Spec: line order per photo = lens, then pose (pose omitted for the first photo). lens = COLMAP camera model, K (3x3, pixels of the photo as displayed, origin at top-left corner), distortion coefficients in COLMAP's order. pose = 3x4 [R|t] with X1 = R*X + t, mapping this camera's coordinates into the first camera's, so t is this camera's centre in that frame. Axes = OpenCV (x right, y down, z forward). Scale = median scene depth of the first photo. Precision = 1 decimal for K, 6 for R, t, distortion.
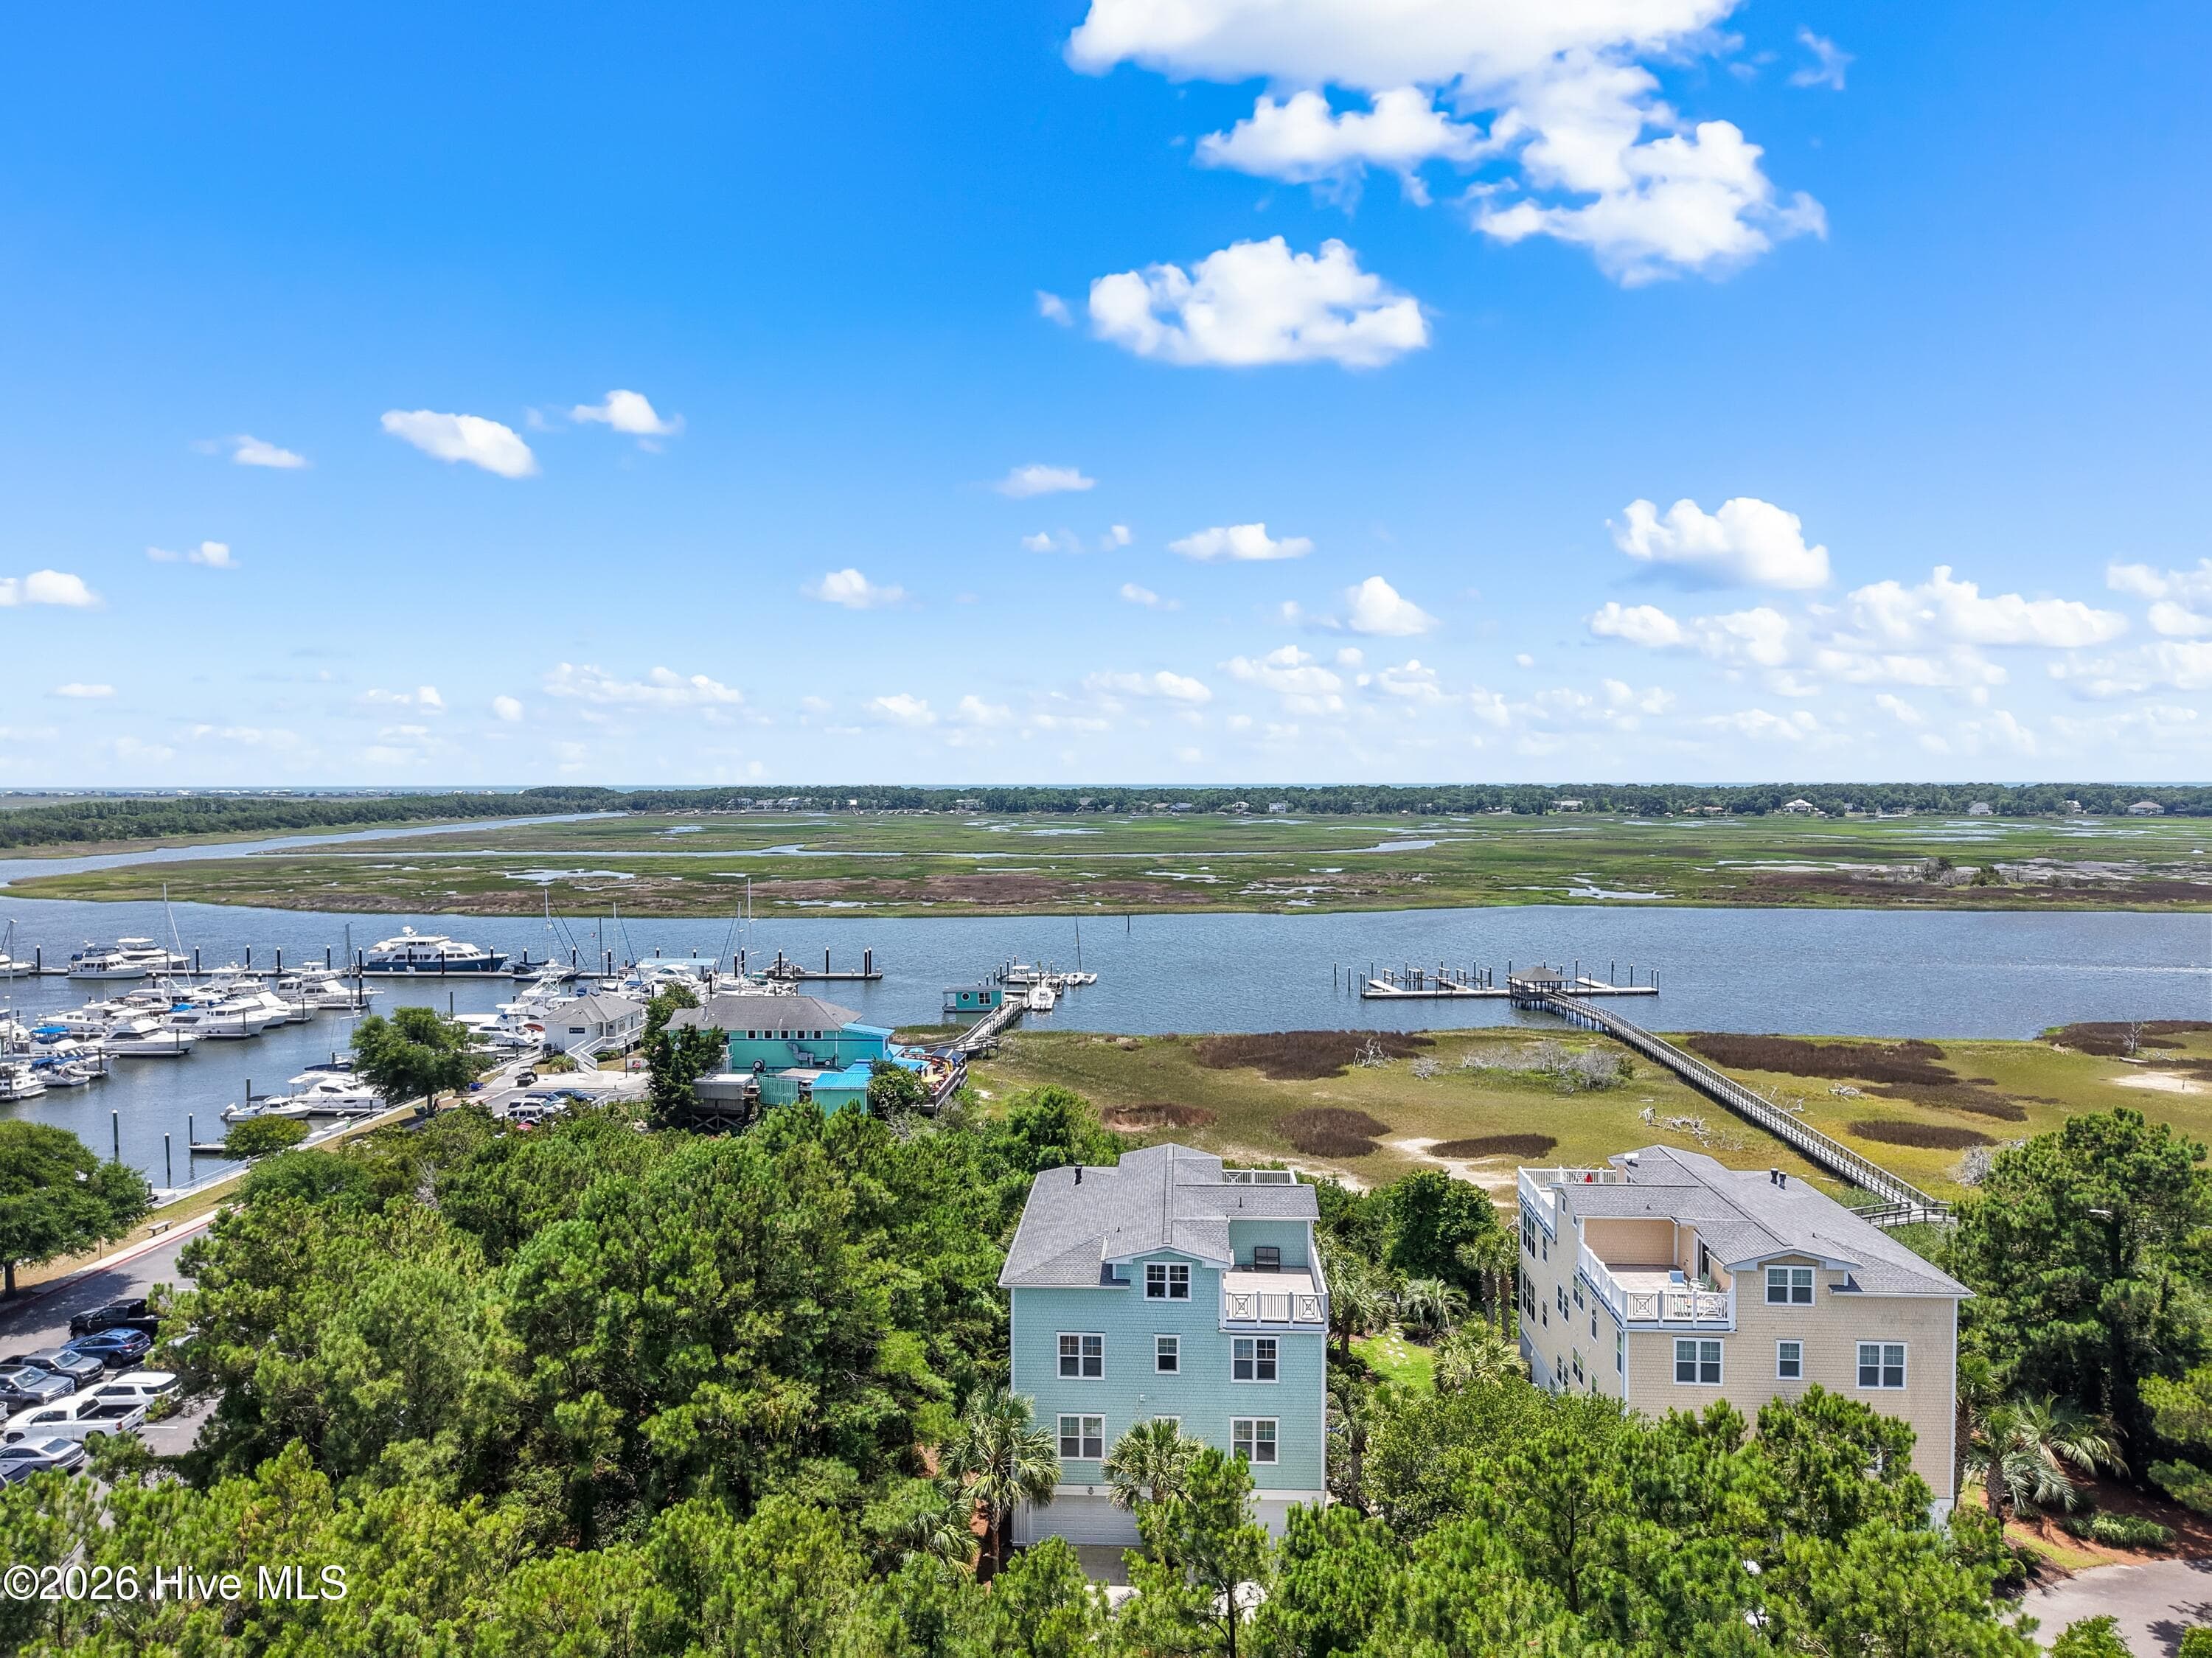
lens RADIAL K [[1475.1, 0, 1100.5], [0, 1475.1, 818.2], [0, 0, 1]] dist [0.038665, -0.042613]
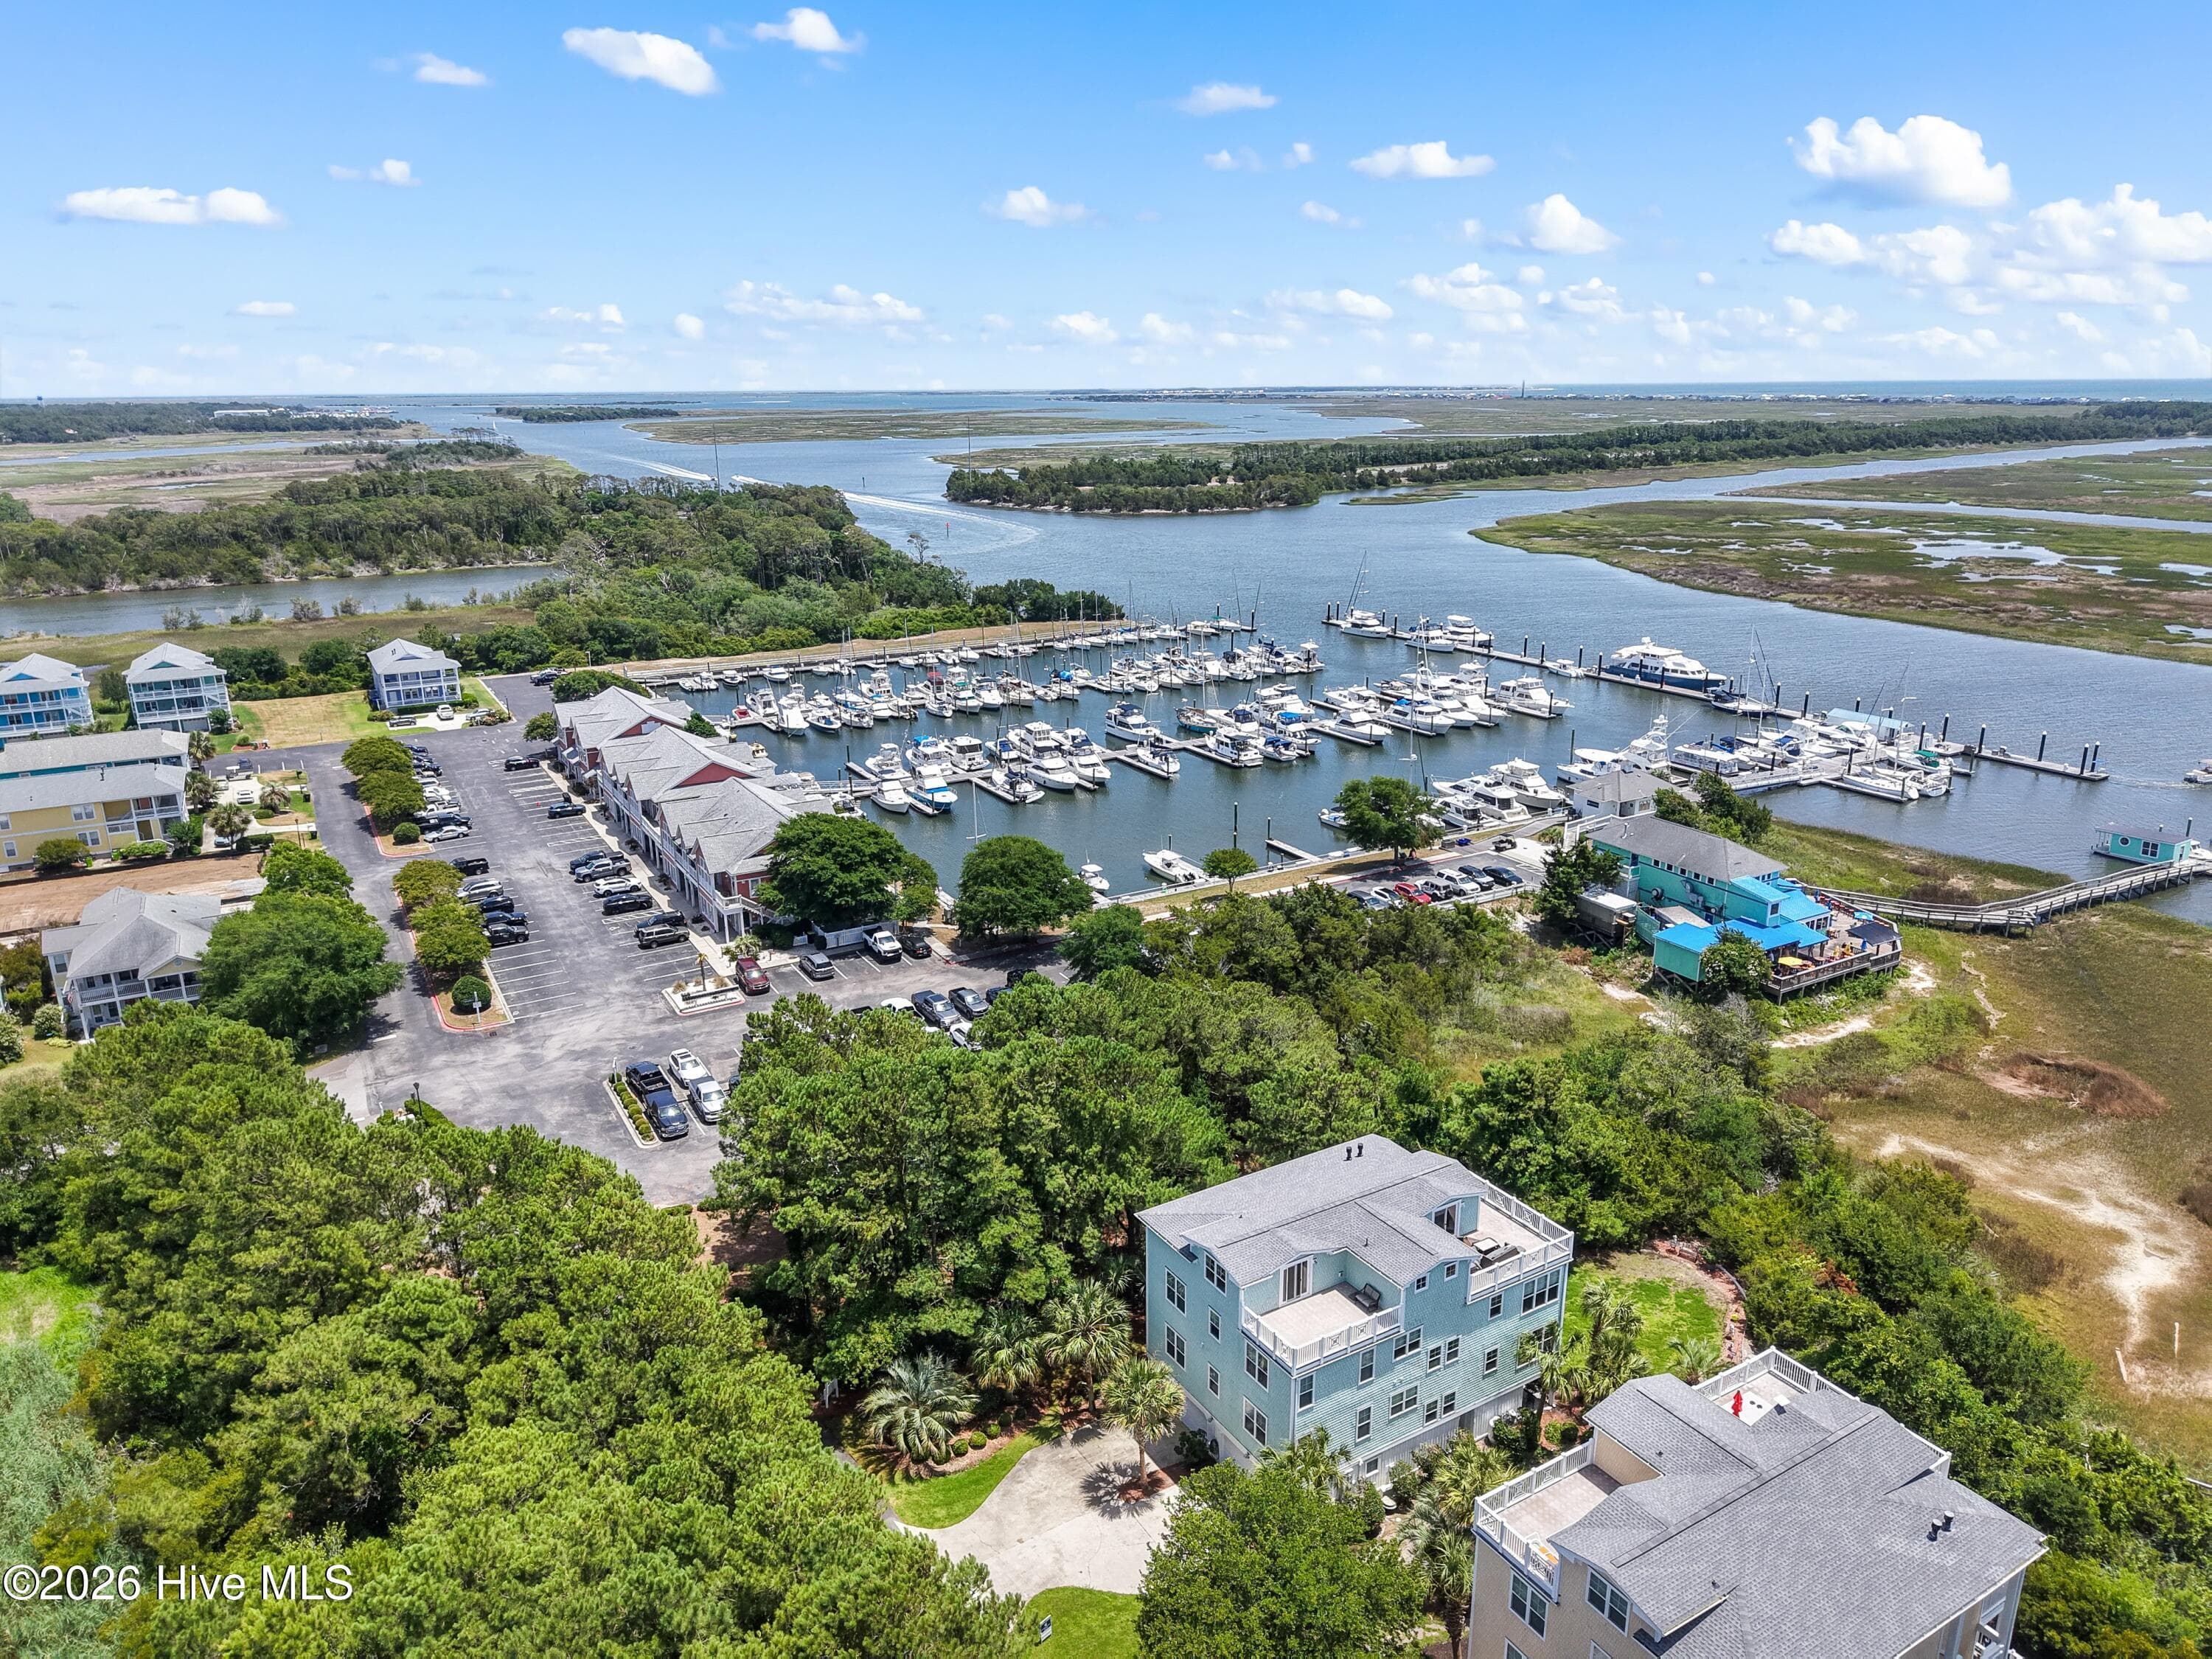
lens RADIAL K [[1475.2, 0, 1092.3], [0, 1475.2, 810.0], [0, 0, 1]] dist [0.038665, -0.042613]
pose [[0.557437, 0.226990, -0.798586, 0.281934], [-0.013375, 0.964228, 0.264736, -0.122652], [0.830112, -0.136892, 0.540532, 0.095229]]
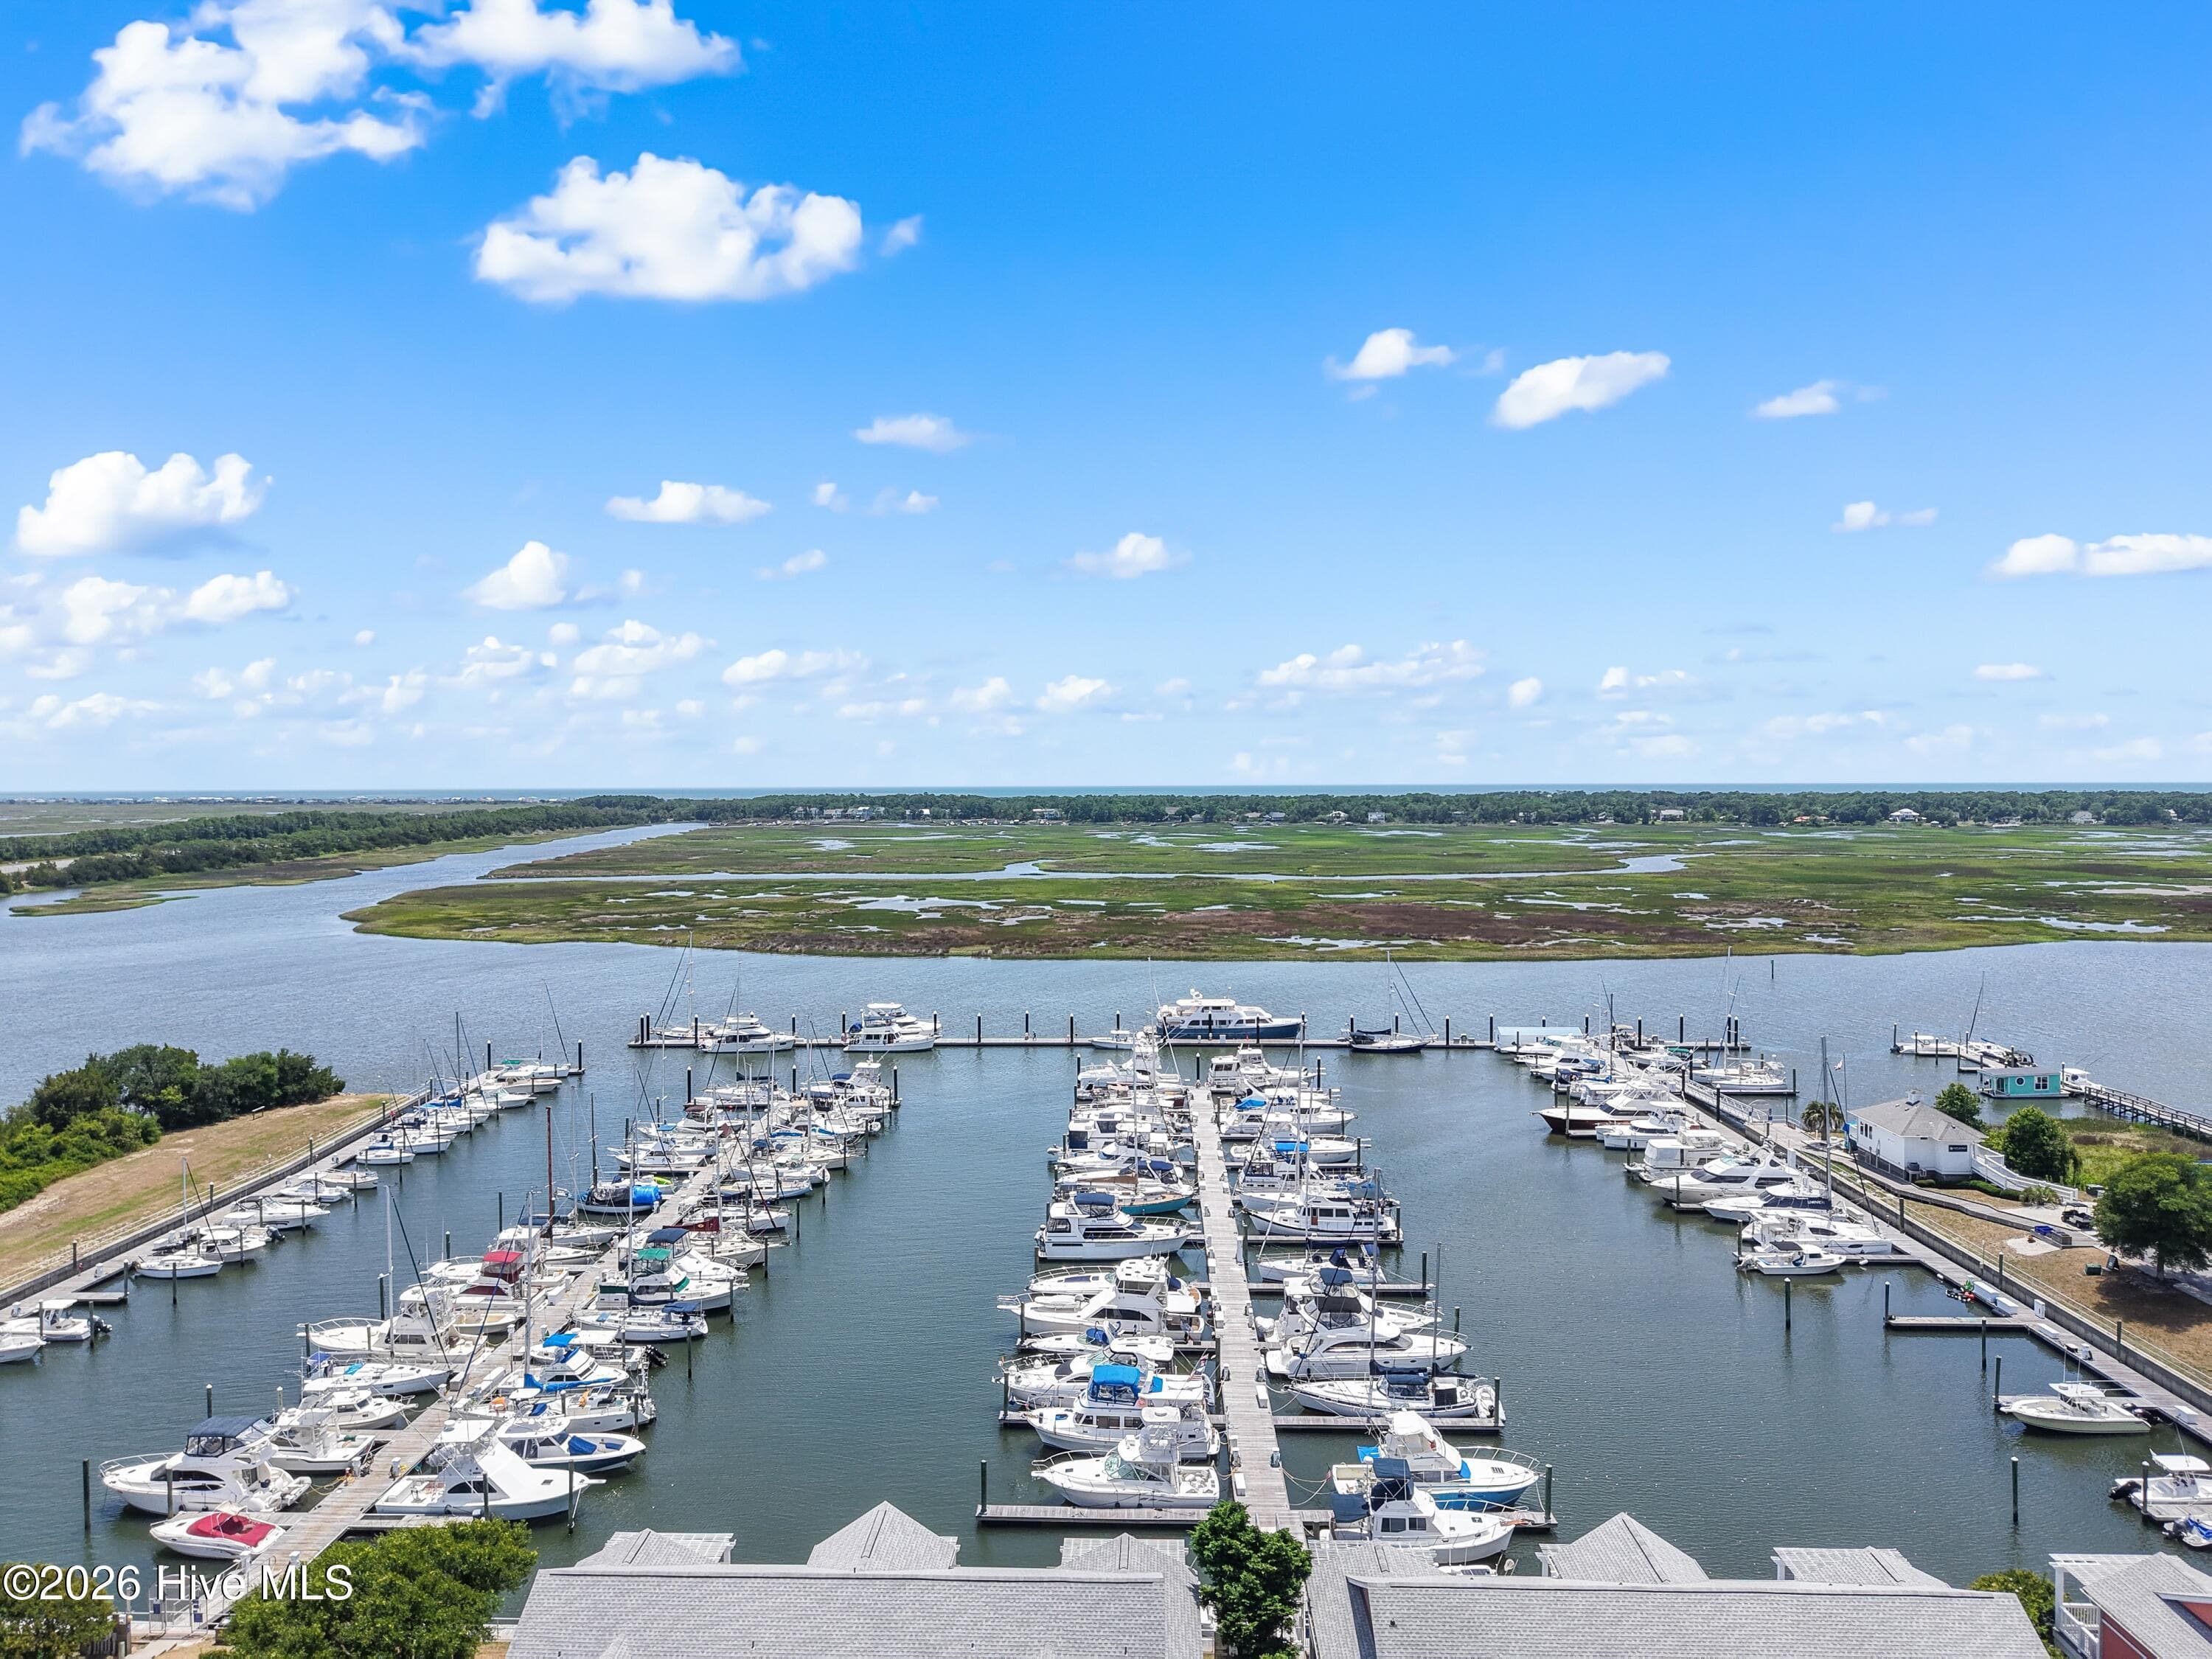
lens RADIAL K [[1475.2, 0, 1098.9], [0, 1475.2, 832.3], [0, 0, 1]] dist [0.038665, -0.042613]
pose [[0.999121, -0.002512, 0.041835, -0.801125], [0.002153, 0.999960, 0.008627, -0.045130], [-0.041855, -0.008530, 0.999087, 0.138431]]
